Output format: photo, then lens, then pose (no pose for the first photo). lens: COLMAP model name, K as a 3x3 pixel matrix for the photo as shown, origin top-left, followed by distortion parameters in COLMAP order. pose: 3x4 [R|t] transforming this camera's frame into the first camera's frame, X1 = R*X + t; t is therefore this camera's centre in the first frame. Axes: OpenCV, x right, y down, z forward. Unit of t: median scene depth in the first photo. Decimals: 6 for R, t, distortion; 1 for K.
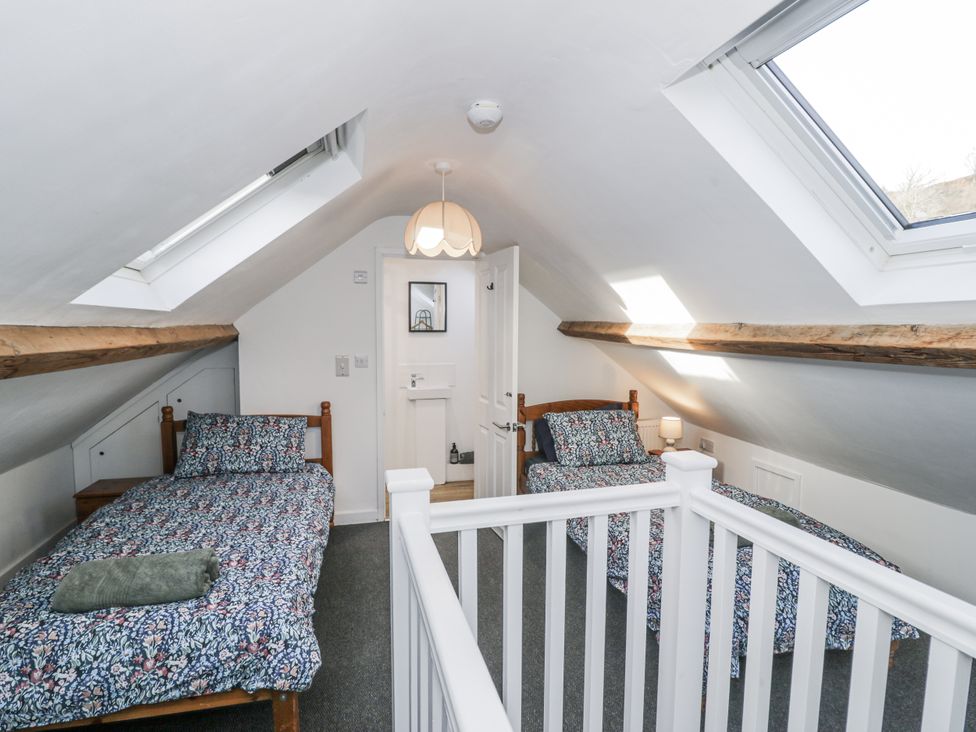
lens RADIAL K [[505.7, 0, 488.0], [0, 505.7, 366.0], [0, 0, 1]] dist [-0.002307, -0.012441]
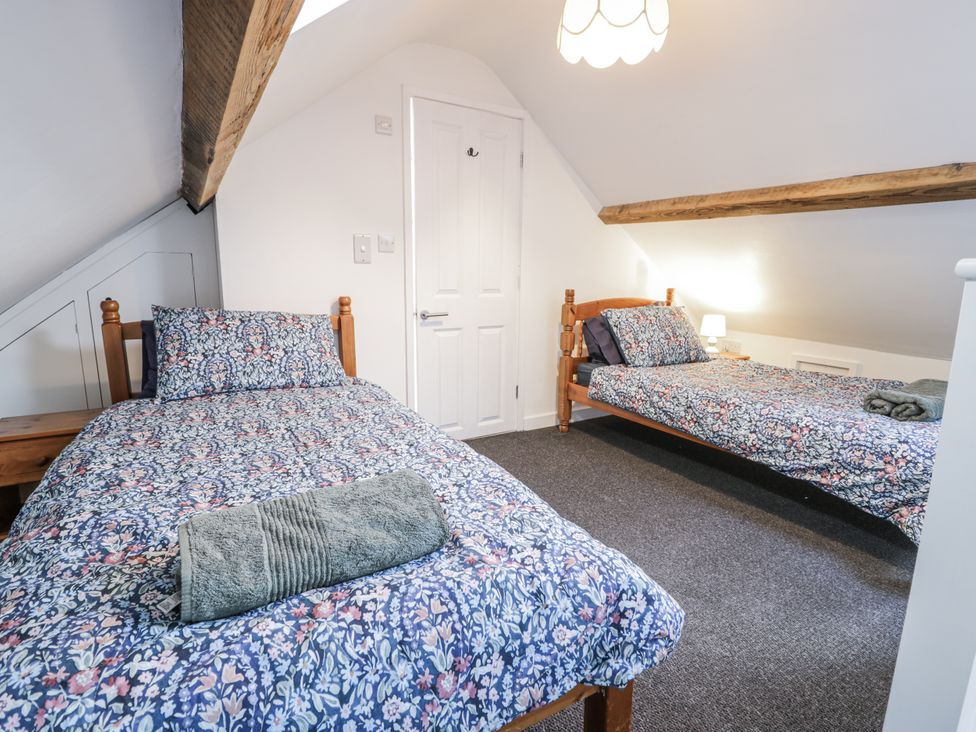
lens RADIAL K [[505.7, 0, 488.0], [0, 505.7, 366.0], [0, 0, 1]] dist [-0.002307, -0.012441]
pose [[0.962883, -0.045104, 0.266125, -0.389695], [0.017084, 0.994146, 0.106682, 0.117551], [-0.269379, -0.098175, 0.958017, 0.277601]]
